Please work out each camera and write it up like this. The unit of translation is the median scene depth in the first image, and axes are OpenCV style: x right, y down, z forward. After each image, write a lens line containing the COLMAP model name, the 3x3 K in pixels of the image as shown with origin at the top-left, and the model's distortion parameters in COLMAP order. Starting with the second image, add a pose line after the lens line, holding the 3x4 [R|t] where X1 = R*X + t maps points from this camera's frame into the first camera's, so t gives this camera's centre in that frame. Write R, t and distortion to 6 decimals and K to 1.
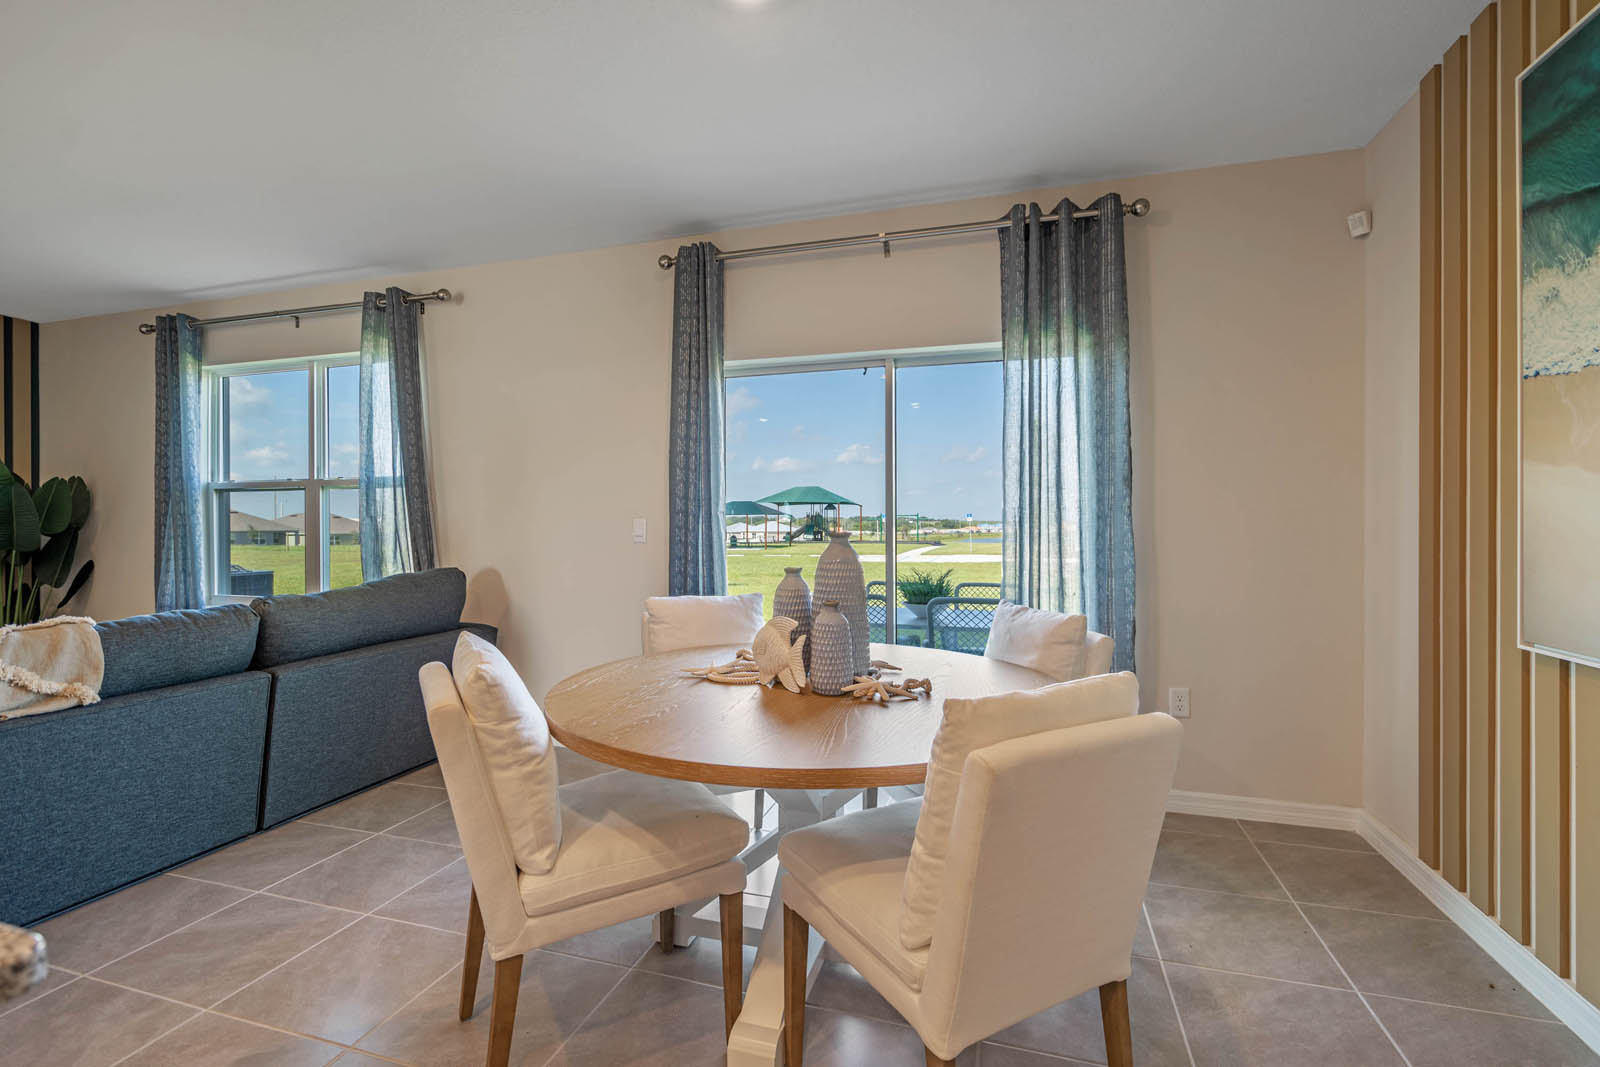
lens RADIAL K [[718.3, 0, 802.9], [0, 718.3, 524.6], [0, 0, 1]] dist [-0.001891, -0.000001]
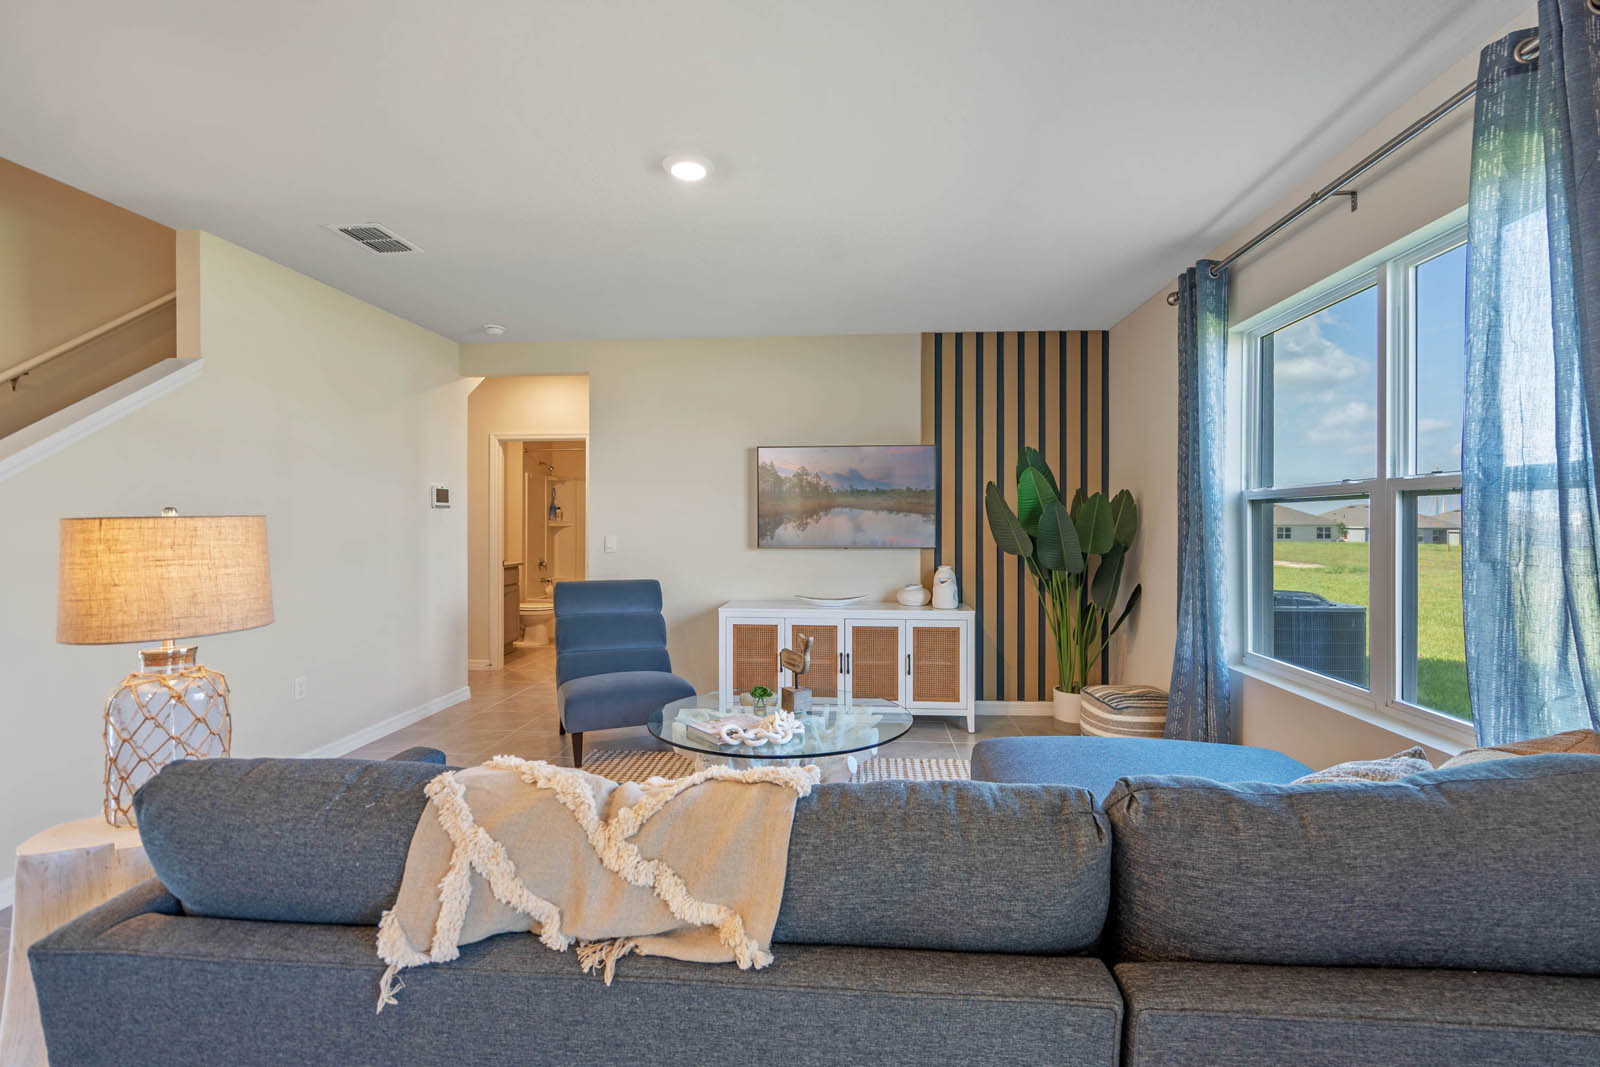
lens RADIAL K [[718.3, 0, 802.9], [0, 718.3, 524.6], [0, 0, 1]] dist [-0.001891, -0.000001]
pose [[0.210848, 0.006062, -0.977500, -0.263841], [-0.000842, 0.999982, 0.006020, -0.034285], [0.977518, -0.000446, 0.210850, 0.495129]]
